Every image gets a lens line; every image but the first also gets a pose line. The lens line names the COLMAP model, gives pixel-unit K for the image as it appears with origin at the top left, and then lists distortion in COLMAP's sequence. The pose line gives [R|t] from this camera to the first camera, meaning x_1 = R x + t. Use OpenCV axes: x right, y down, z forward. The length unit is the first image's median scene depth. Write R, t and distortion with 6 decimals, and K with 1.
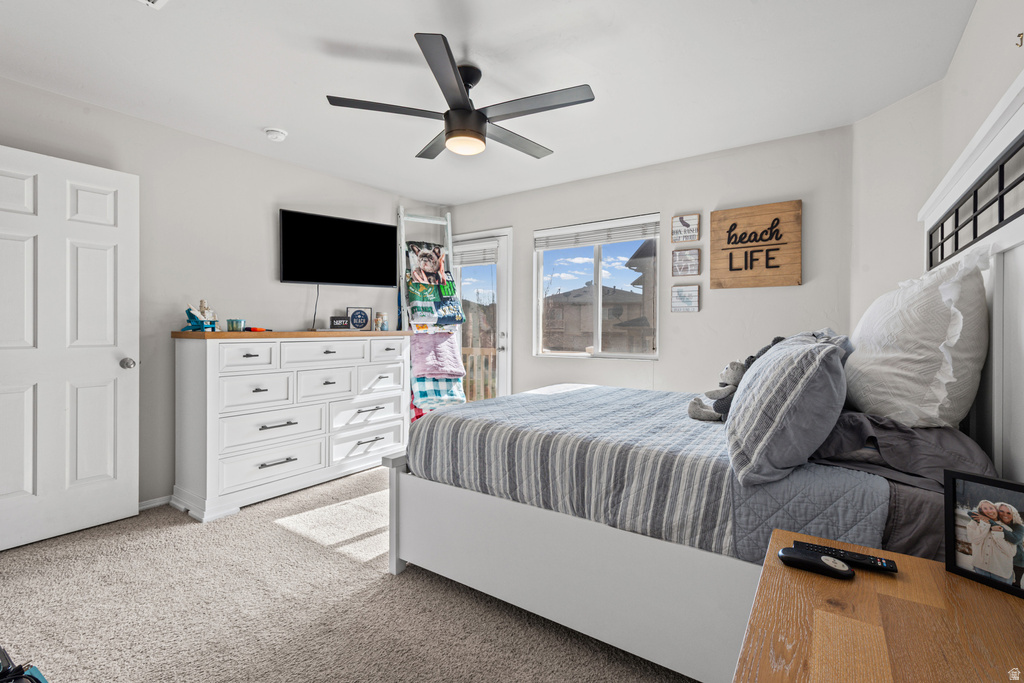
lens RADIAL K [[465.3, 0, 513.9], [0, 465.3, 324.5], [0, 0, 1]] dist [0.013527, -0.005125]
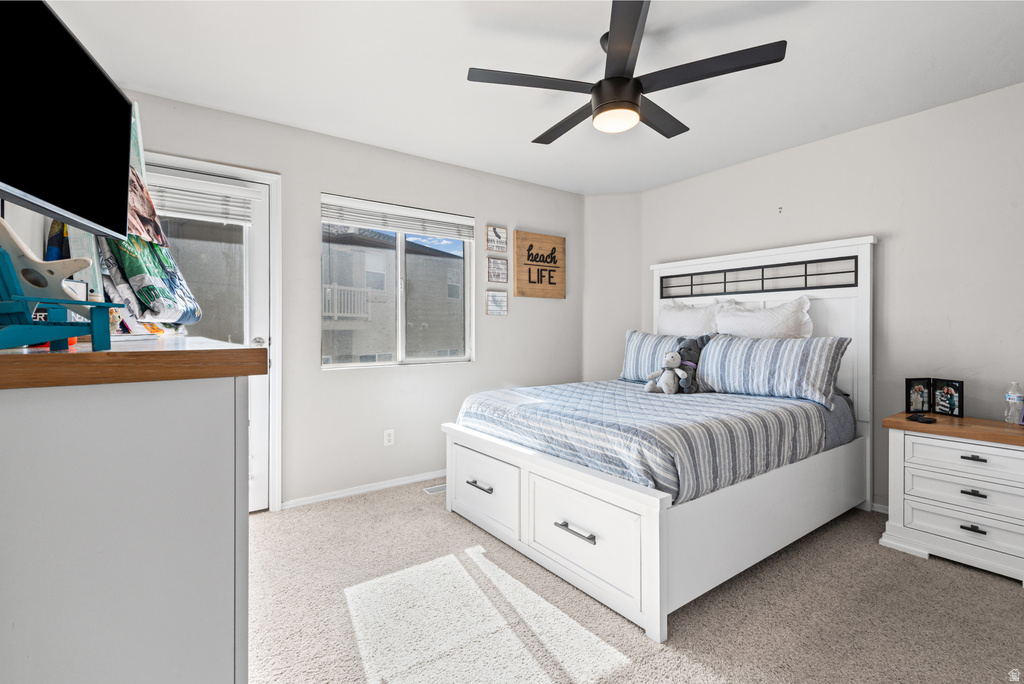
lens RADIAL K [[465.3, 0, 512.0], [0, 465.3, 339.7], [0, 0, 1]] dist [0.013527, -0.005125]
pose [[0.321222, -0.022541, 0.946735, -0.712507], [-0.004637, 0.999667, 0.025375, 0.002772], [-0.946992, -0.012541, 0.321011, 0.656294]]
